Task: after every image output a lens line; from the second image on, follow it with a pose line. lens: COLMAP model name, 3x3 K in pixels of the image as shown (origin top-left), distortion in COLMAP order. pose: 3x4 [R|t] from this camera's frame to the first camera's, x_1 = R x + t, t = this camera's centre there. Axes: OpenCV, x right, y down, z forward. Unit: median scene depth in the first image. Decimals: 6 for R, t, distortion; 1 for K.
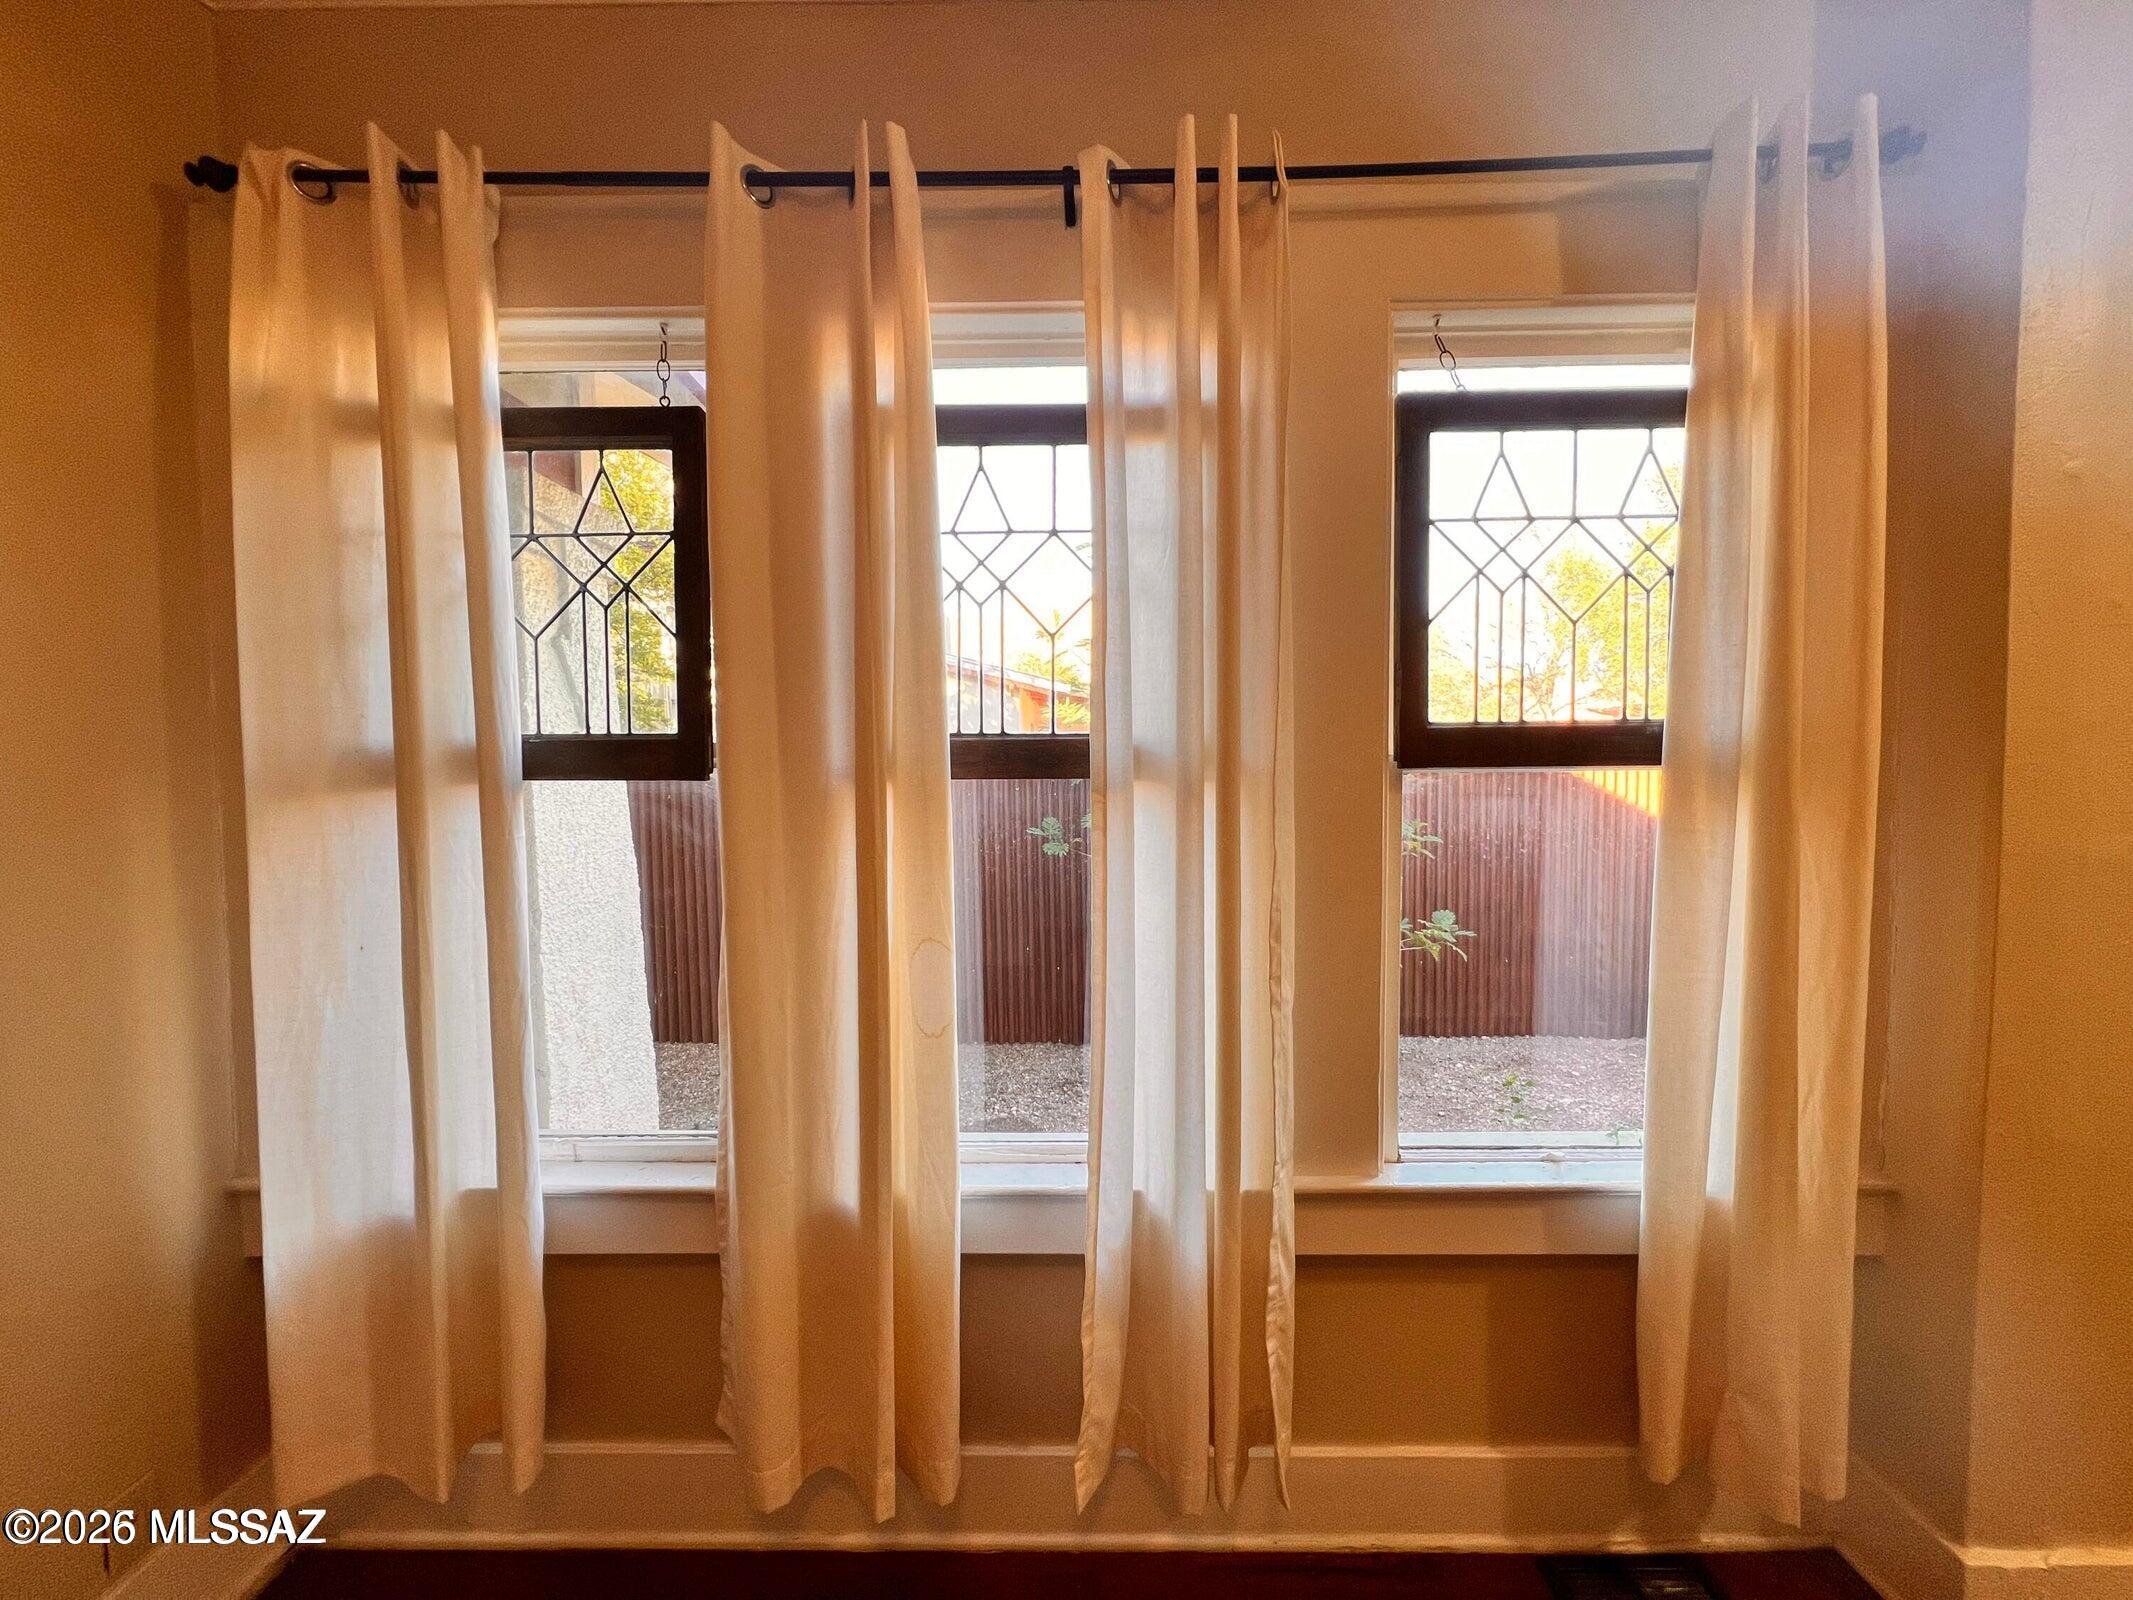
lens RADIAL K [[974.3, 0, 1066.5], [0, 974.3, 800.0], [0, 0, 1]] dist [0.015133, 0.000360]
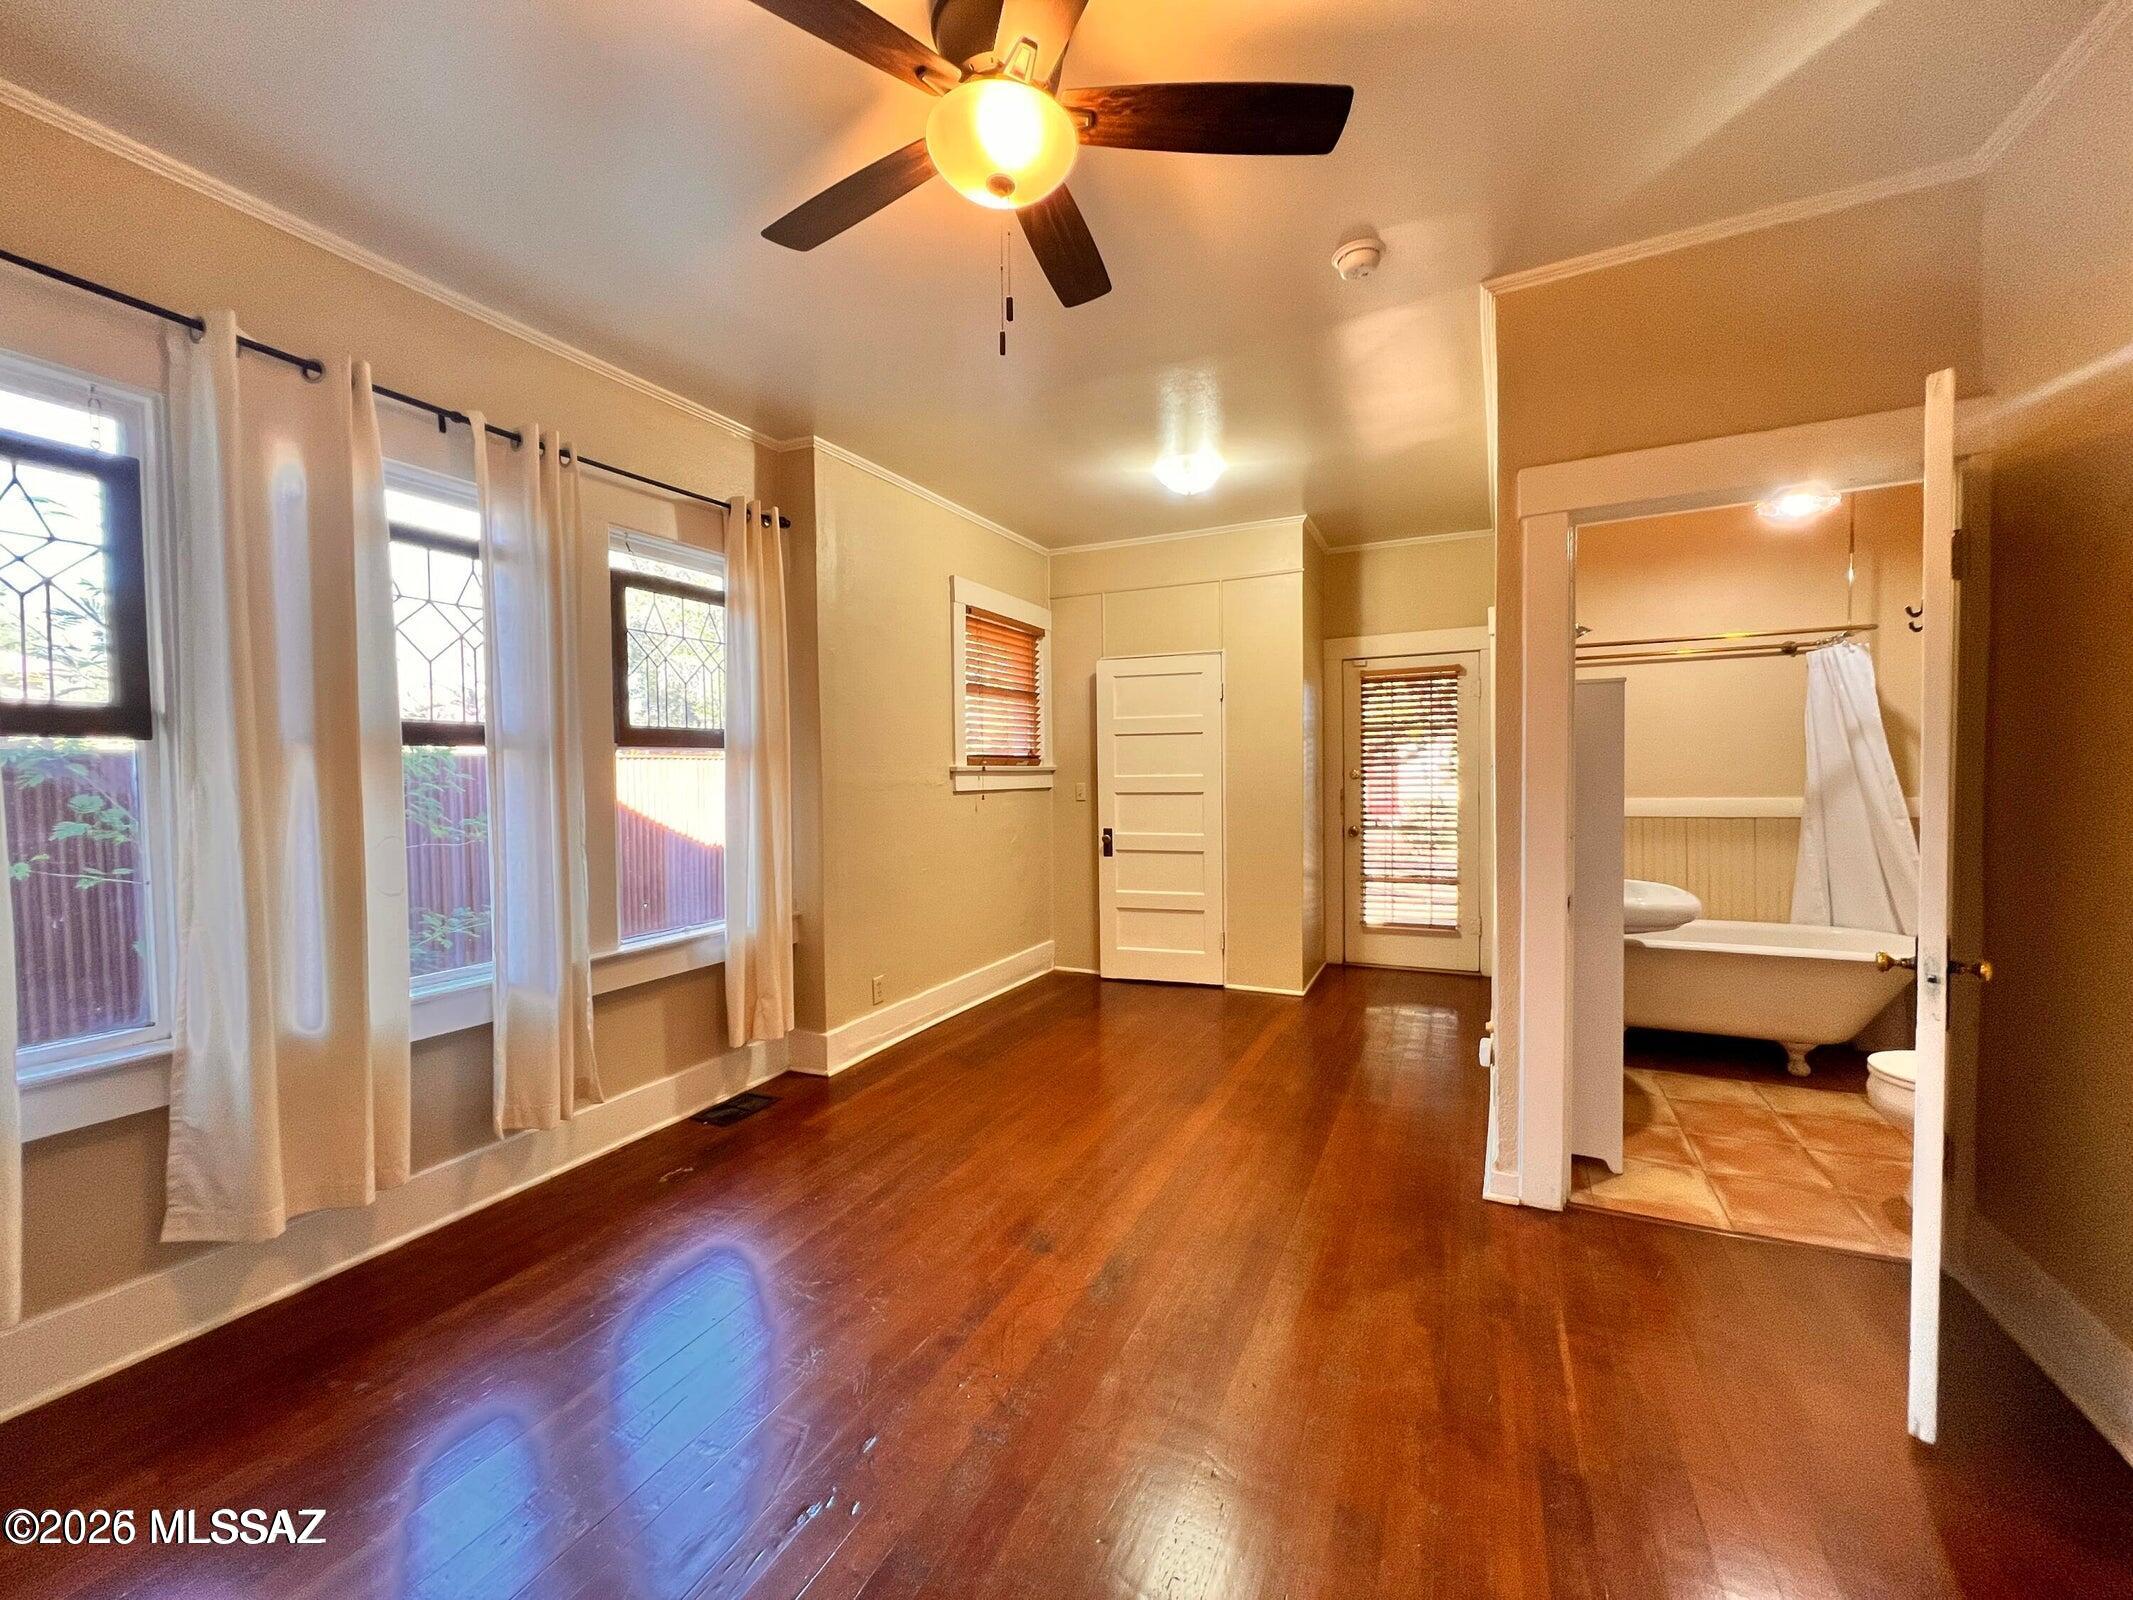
lens RADIAL K [[851.1, 0, 1062.6], [0, 851.1, 799.3], [0, 0, 1]] dist [-0.001100, 0.000362]
pose [[0.428625, -0.028716, 0.903026, -0.876965], [0.060202, 0.998181, 0.003167, 0.127202], [-0.901474, 0.053006, 0.429574, -0.593710]]
